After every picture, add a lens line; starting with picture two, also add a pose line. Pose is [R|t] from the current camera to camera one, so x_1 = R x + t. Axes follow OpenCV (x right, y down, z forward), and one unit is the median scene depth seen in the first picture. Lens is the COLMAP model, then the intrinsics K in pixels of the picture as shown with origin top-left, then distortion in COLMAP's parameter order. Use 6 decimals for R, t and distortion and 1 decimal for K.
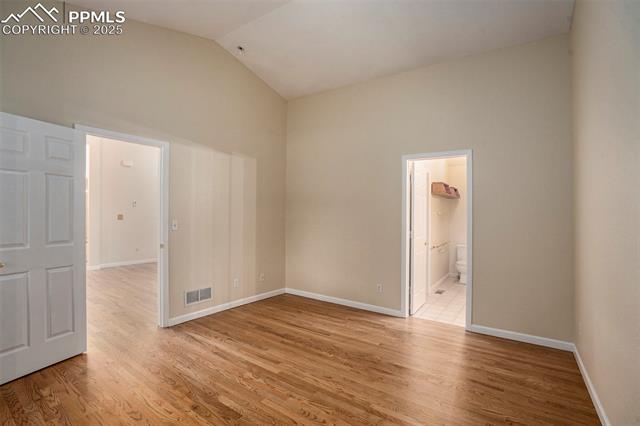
lens RADIAL K [[298.5, 0, 320.4], [0, 298.5, 208.7], [0, 0, 1]] dist [-0.043384, 0.002519]
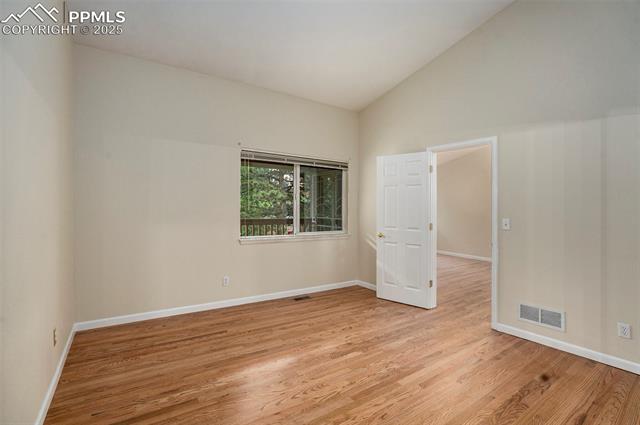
lens RADIAL K [[298.5, 0, 320.9], [0, 298.5, 216.1], [0, 0, 1]] dist [-0.043384, 0.002519]
pose [[-0.319742, 0.004970, -0.947492, 0.798711], [-0.007725, 0.999939, 0.007852, 0.041661], [0.947473, 0.009830, -0.319684, 1.079578]]
